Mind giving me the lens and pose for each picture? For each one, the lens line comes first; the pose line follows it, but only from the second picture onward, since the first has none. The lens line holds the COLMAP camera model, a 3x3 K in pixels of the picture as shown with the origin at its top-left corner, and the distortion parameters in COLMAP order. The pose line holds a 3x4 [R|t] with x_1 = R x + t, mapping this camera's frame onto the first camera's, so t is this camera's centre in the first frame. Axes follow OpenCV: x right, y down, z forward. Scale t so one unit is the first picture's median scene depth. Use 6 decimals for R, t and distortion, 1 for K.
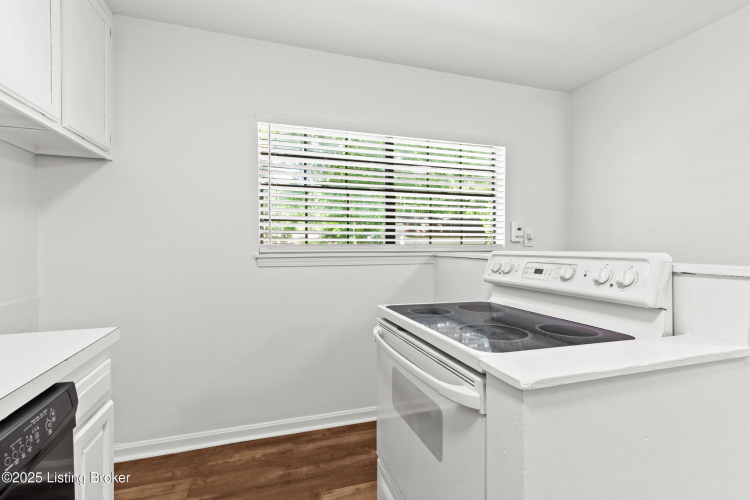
lens RADIAL K [[341.5, 0, 380.7], [0, 341.5, 243.8], [0, 0, 1]] dist [0.000310, 0.000853]
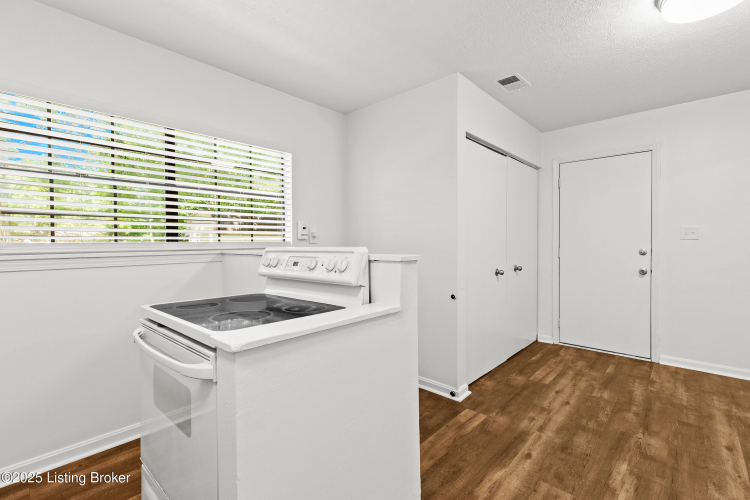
lens RADIAL K [[341.5, 0, 380.7], [0, 341.5, 243.8], [0, 0, 1]] dist [0.000310, 0.000853]
pose [[0.871220, -0.009907, 0.490793, 0.106356], [0.006692, 0.999943, 0.008307, 0.001257], [-0.490847, -0.003953, 0.871237, -0.165130]]
